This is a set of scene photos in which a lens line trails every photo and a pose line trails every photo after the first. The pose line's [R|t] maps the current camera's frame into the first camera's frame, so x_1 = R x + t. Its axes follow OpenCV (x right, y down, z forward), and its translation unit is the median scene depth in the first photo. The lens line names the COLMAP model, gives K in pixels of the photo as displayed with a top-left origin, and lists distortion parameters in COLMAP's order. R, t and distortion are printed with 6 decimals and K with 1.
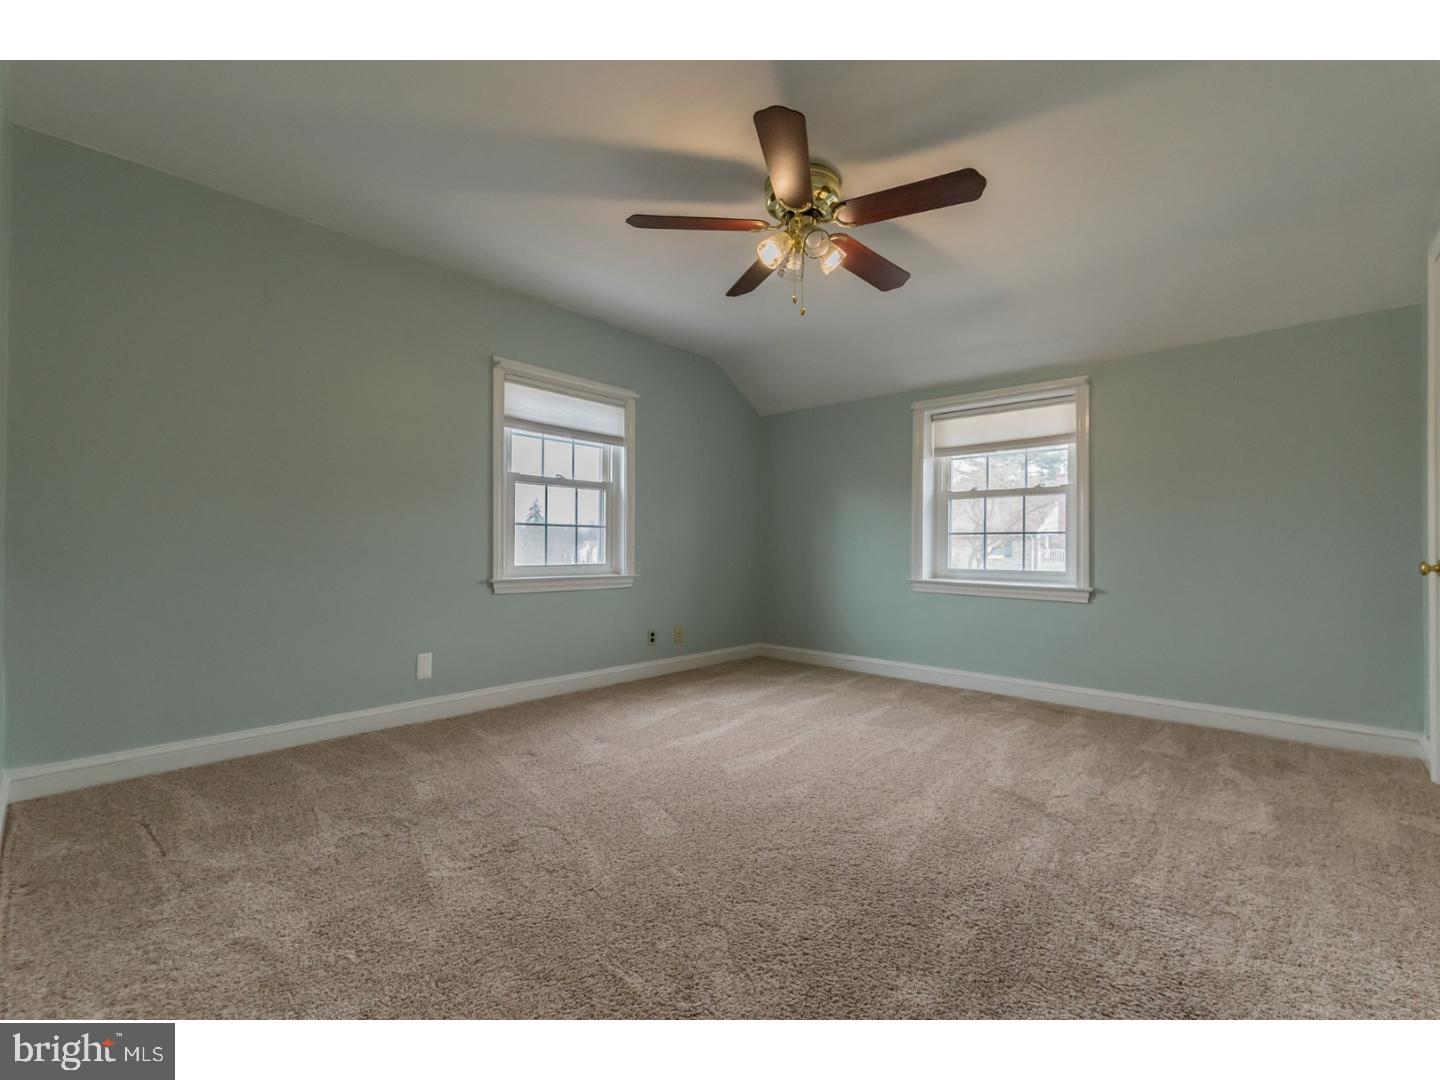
lens RADIAL K [[613.5, 0, 730.6], [0, 613.5, 544.4], [0, 0, 1]] dist [0.001139, 0.000110]
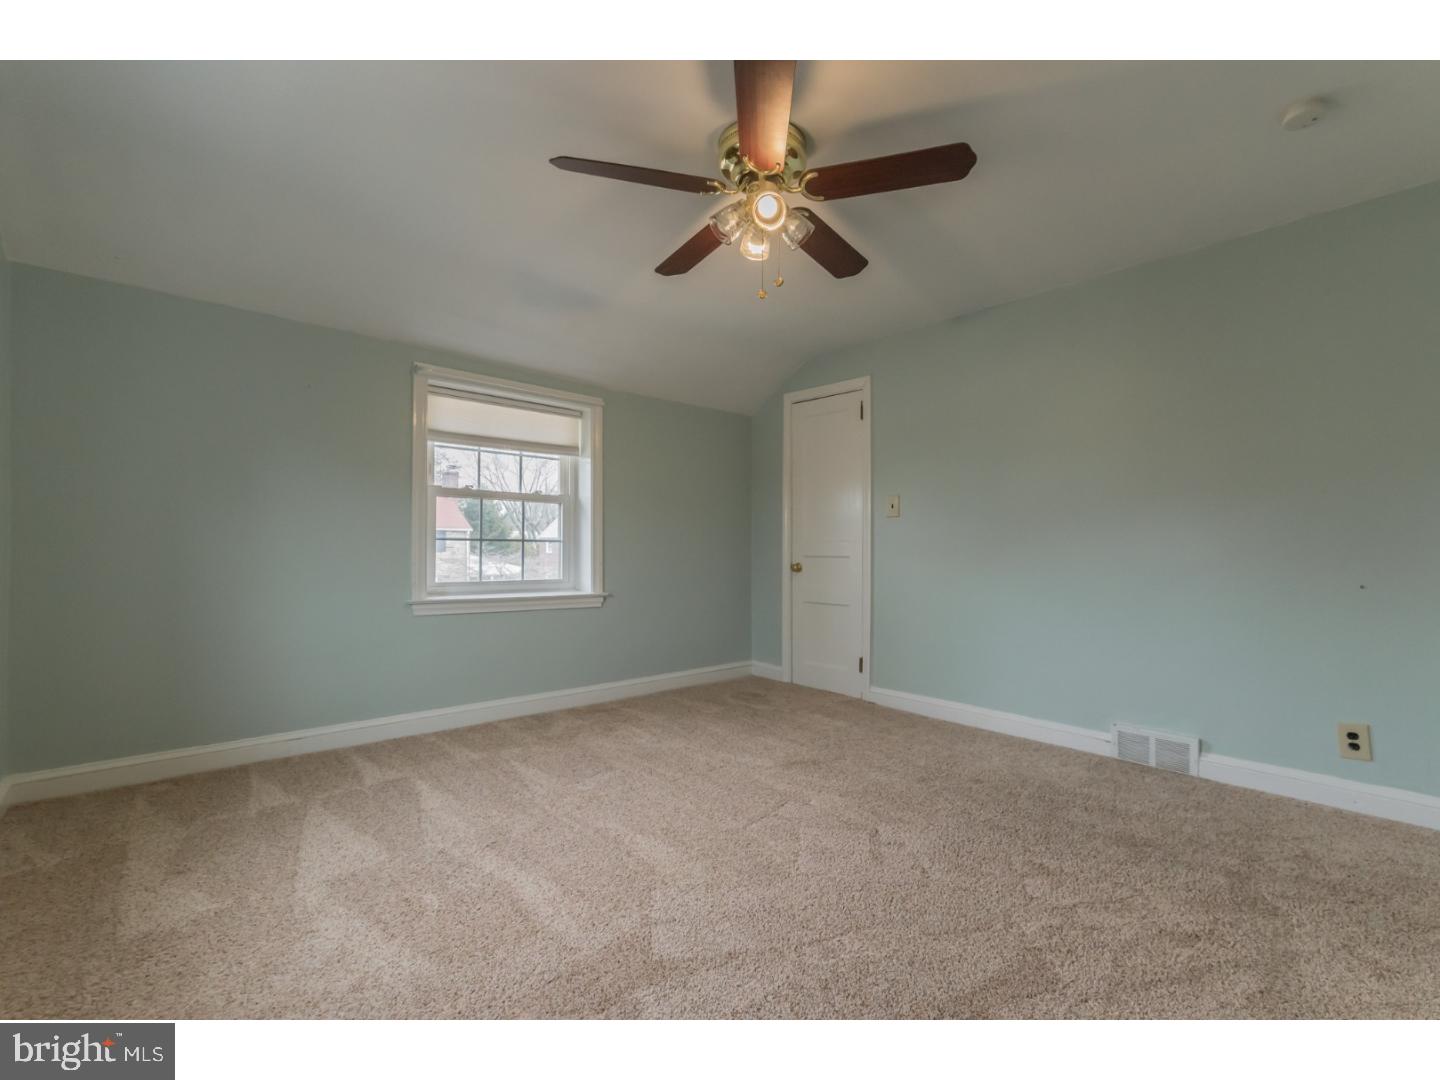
lens RADIAL K [[628.4, 0, 757.7], [0, 628.4, 542.8], [0, 0, 1]] dist [-0.001297, -0.000705]
pose [[0.092556, 0.006082, 0.995689, -0.466739], [-0.012194, 0.999913, -0.004974, -0.015209], [-0.995633, -0.011681, 0.092623, 0.561625]]
